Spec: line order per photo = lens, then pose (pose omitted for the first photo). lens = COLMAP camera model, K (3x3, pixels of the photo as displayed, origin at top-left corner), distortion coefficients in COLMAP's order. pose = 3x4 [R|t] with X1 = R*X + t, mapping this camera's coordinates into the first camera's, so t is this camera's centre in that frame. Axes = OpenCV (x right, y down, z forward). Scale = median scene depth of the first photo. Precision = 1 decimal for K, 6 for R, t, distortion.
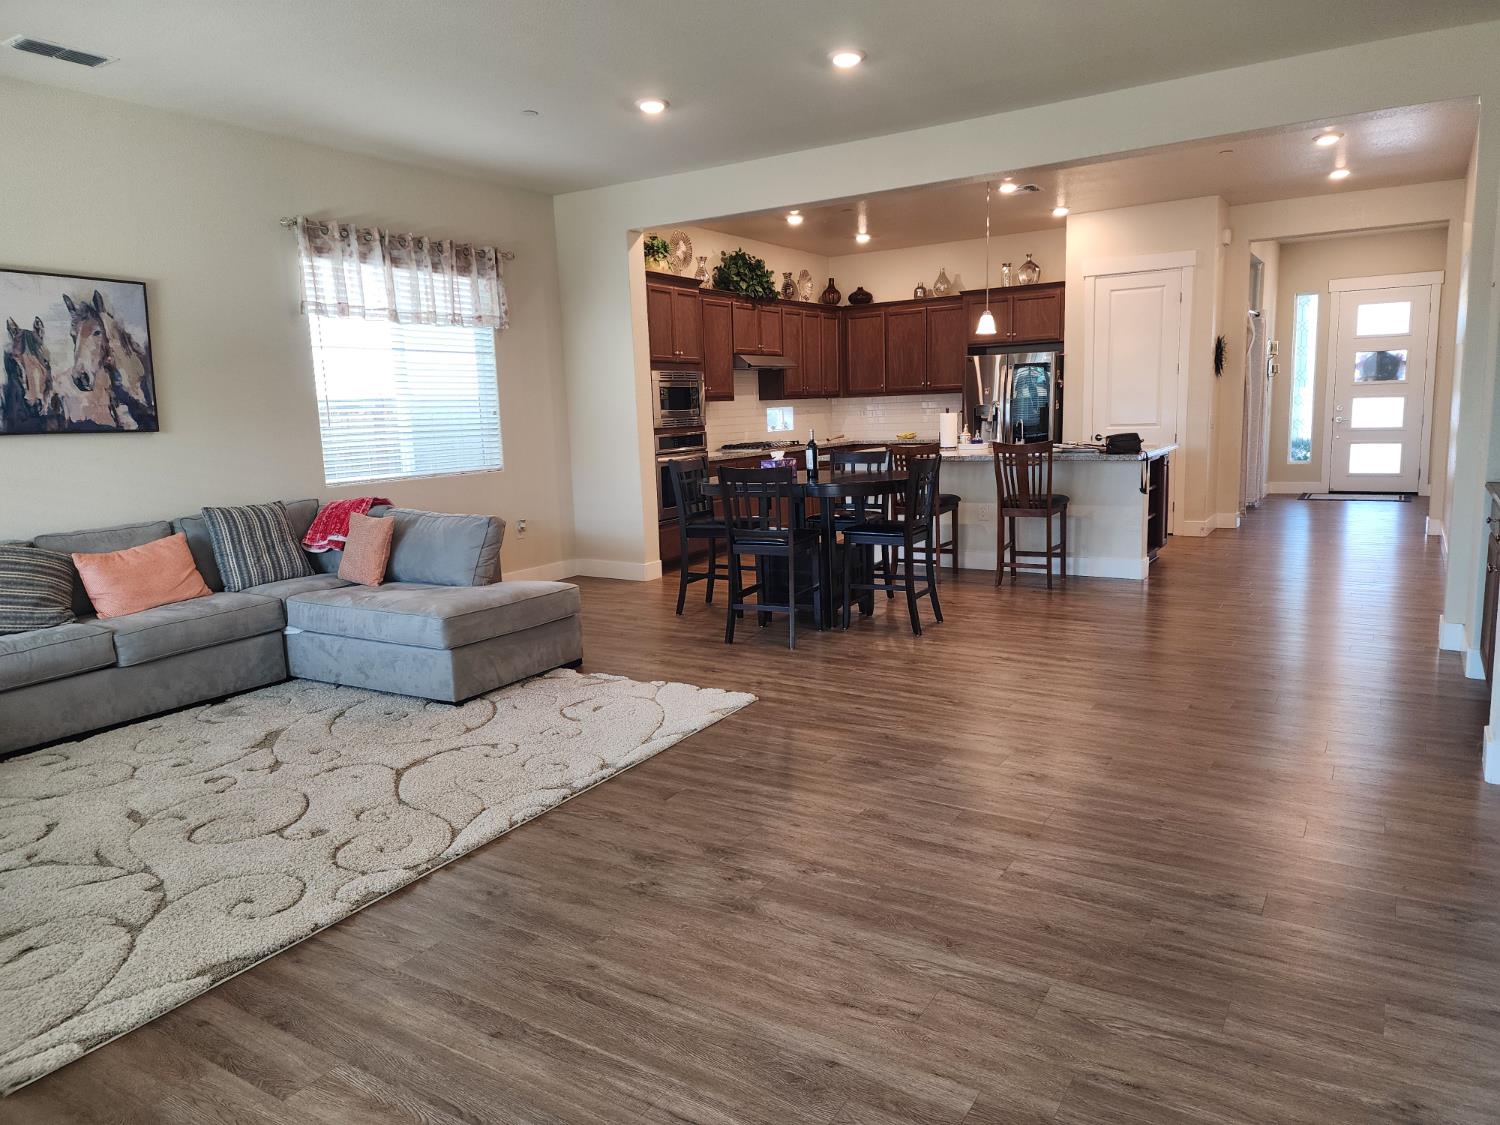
lens RADIAL K [[1018.8, 0, 750.0], [0, 1018.8, 562.5], [0, 0, 1]] dist [0.020762, -0.001781]
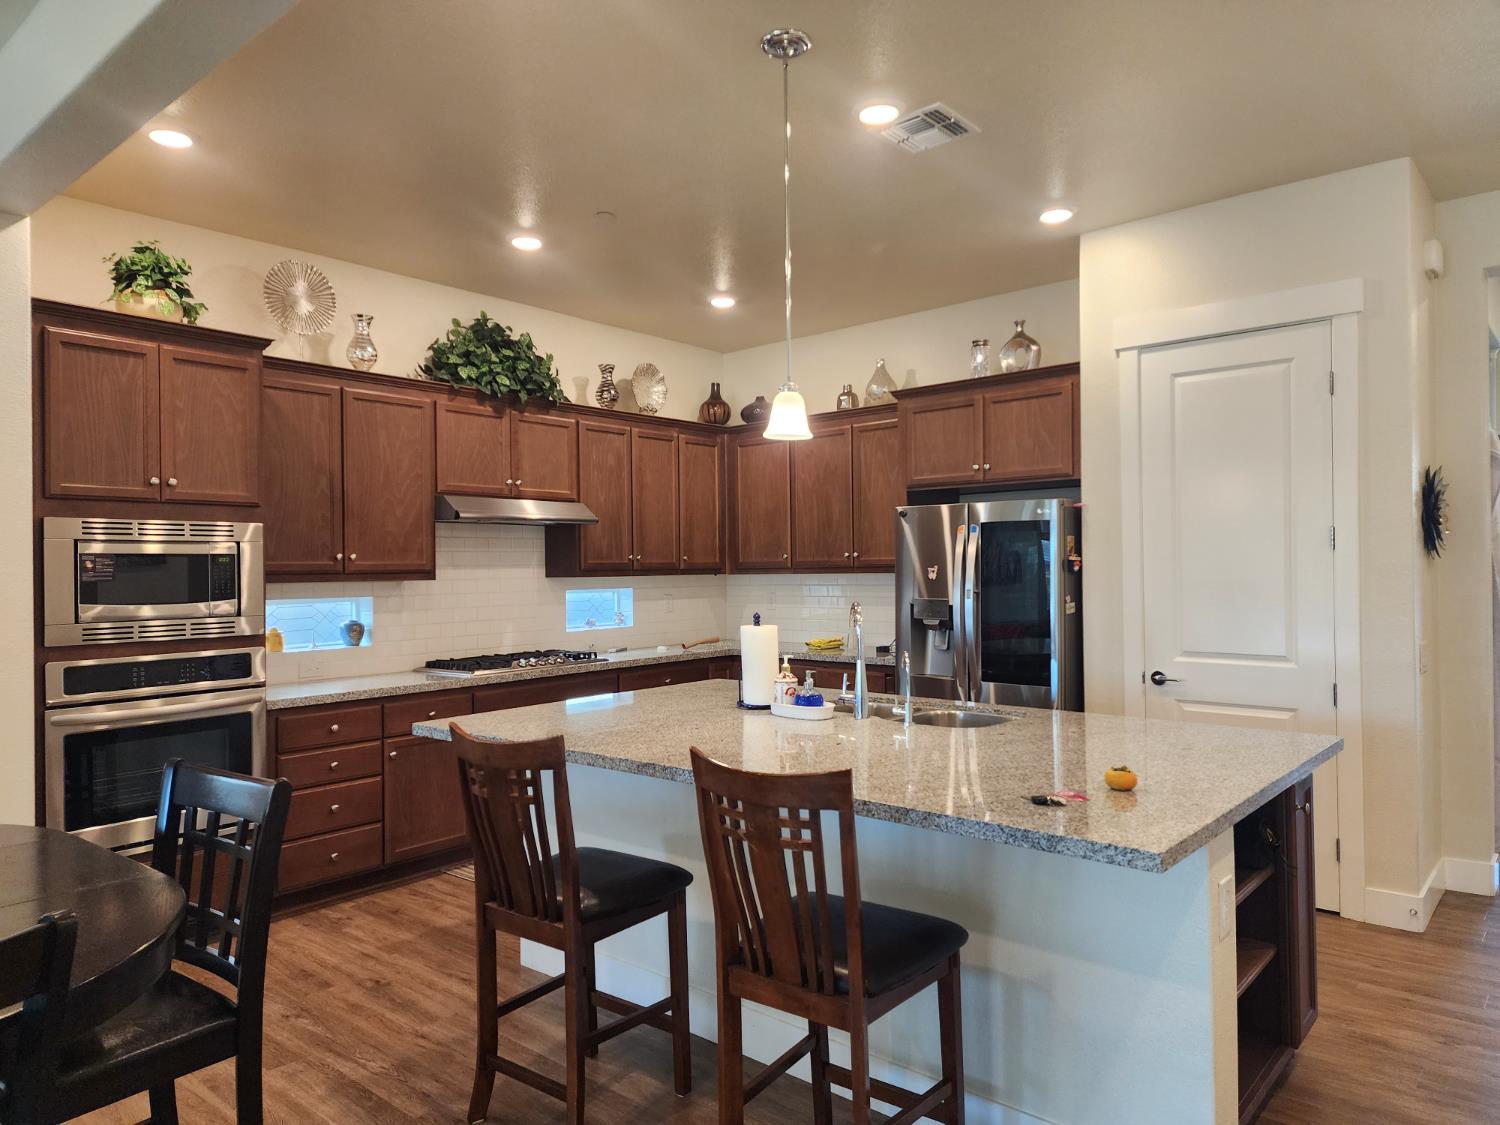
lens RADIAL K [[987.1, 0, 724.1], [0, 987.1, 558.9], [0, 0, 1]] dist [0.129847, -0.161788]
pose [[0.986318, 0.023223, -0.163209, 0.214210], [-0.048317, 0.987273, -0.151519, -0.094472], [0.157613, 0.157332, 0.974887, 0.496855]]
